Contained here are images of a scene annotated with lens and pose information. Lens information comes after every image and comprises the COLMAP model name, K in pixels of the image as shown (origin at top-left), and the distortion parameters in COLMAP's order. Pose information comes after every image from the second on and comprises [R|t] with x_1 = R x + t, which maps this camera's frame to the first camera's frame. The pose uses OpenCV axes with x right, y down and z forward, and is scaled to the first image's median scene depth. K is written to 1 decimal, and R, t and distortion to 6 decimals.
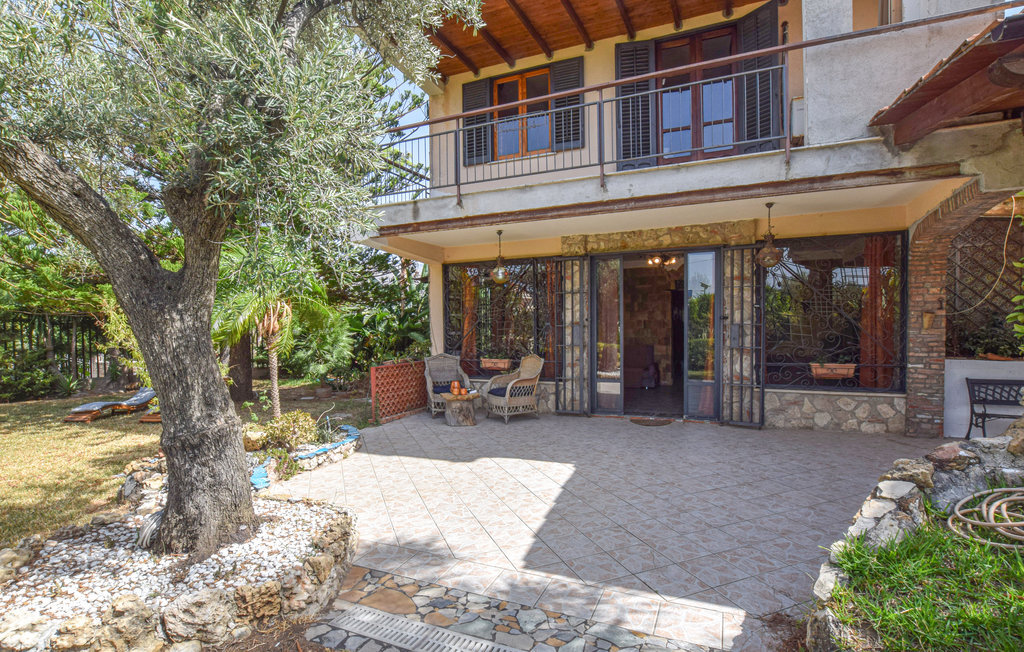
lens RADIAL K [[486.6, 0, 512.2], [0, 486.6, 341.4], [0, 0, 1]] dist [-0.018667, -0.000200]
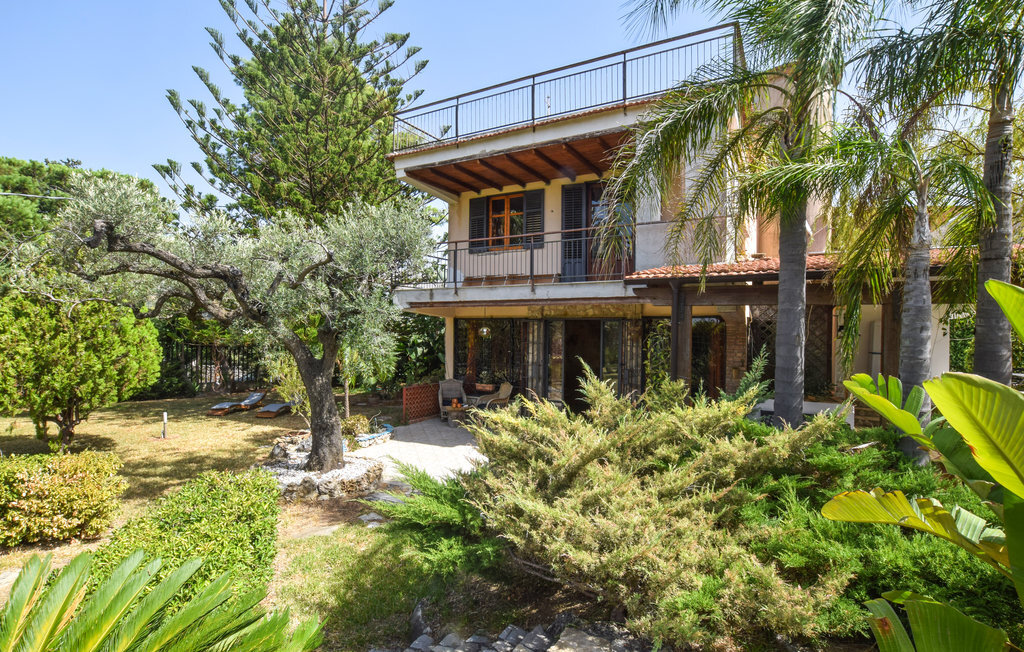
lens RADIAL K [[494.7, 0, 512.0], [0, 494.7, 326.0], [0, 0, 1]] dist [-0.002738, -0.000174]
pose [[0.994677, 0.019626, -0.101155, 0.220850], [-0.023701, 0.998949, -0.039244, -0.093099], [0.100278, 0.041433, 0.994096, -0.575796]]
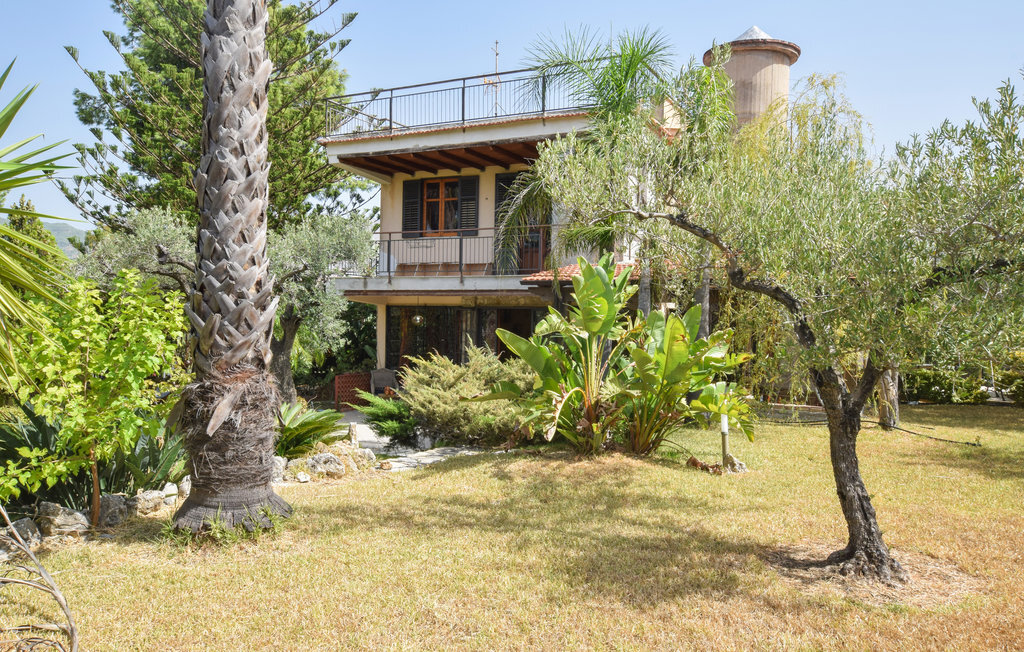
lens RADIAL K [[793.2, 0, 488.8], [0, 793.2, 340.3], [0, 0, 1]] dist [0.003739, 0.006377]
pose [[0.996551, 0.029684, -0.077487, 0.400424], [-0.030083, 0.999539, -0.003996, -0.066049], [0.077332, 0.006313, 0.996985, -1.529825]]
